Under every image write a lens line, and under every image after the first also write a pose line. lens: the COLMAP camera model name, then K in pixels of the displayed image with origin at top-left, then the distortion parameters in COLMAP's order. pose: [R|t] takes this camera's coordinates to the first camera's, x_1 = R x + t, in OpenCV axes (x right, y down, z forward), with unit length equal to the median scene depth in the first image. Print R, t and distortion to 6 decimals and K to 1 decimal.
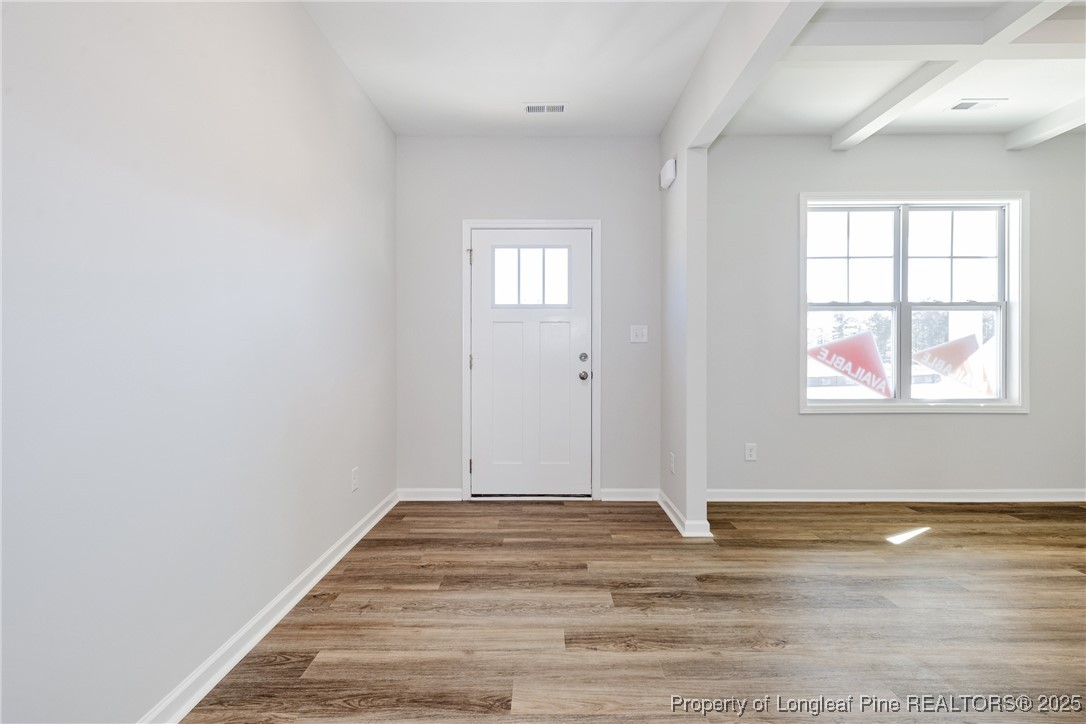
lens RADIAL K [[463.8, 0, 542.6], [0, 463.8, 353.3], [0, 0, 1]] dist [0.000981, 0.000186]
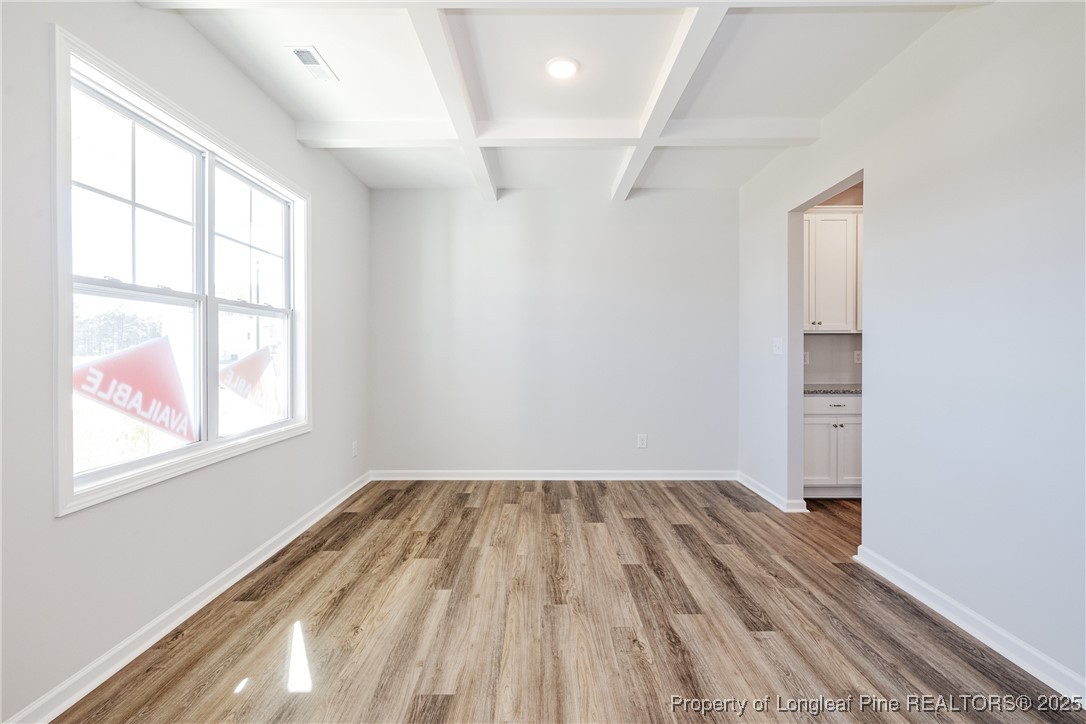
lens RADIAL K [[463.8, 0, 542.6], [0, 463.8, 353.3], [0, 0, 1]] dist [0.000981, 0.000186]
pose [[-0.006452, -0.002536, 0.999976, 0.100367], [0.002052, 0.999995, 0.002549, -0.028324], [-0.999977, 0.002068, -0.006447, 0.522797]]
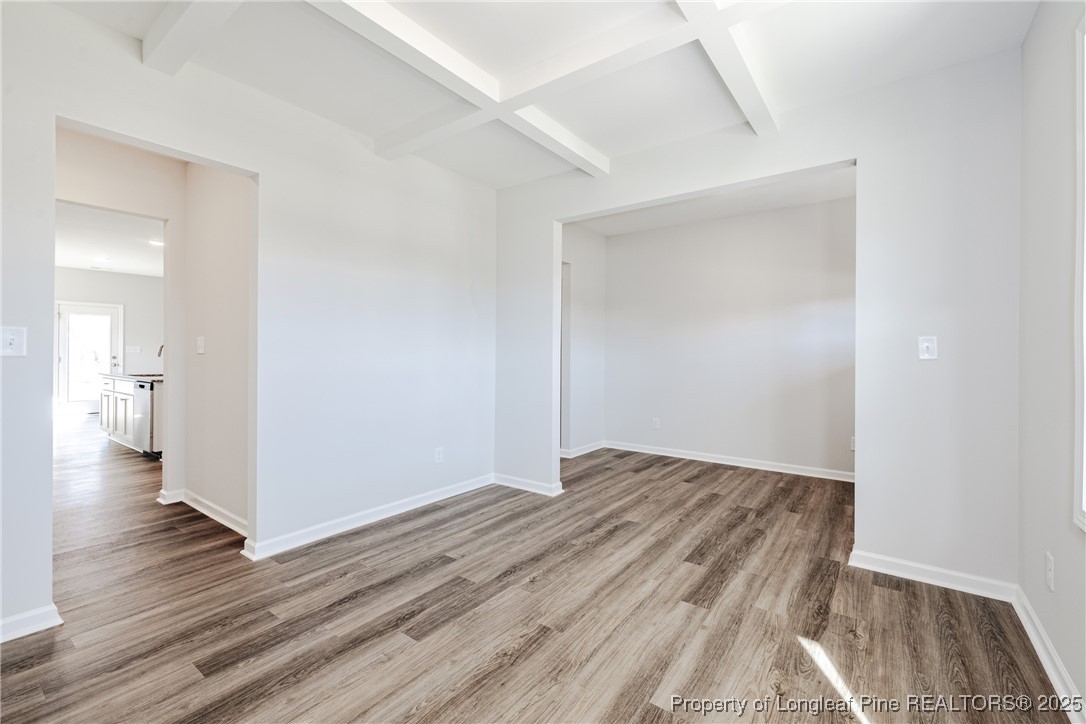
lens RADIAL K [[463.8, 0, 542.6], [0, 463.8, 353.3], [0, 0, 1]] dist [0.000981, 0.000186]
pose [[-0.591888, -0.002770, -0.806015, 1.192165], [-0.005561, 0.999984, 0.000648, -0.030162], [0.806001, 0.004865, -0.591894, 0.831994]]
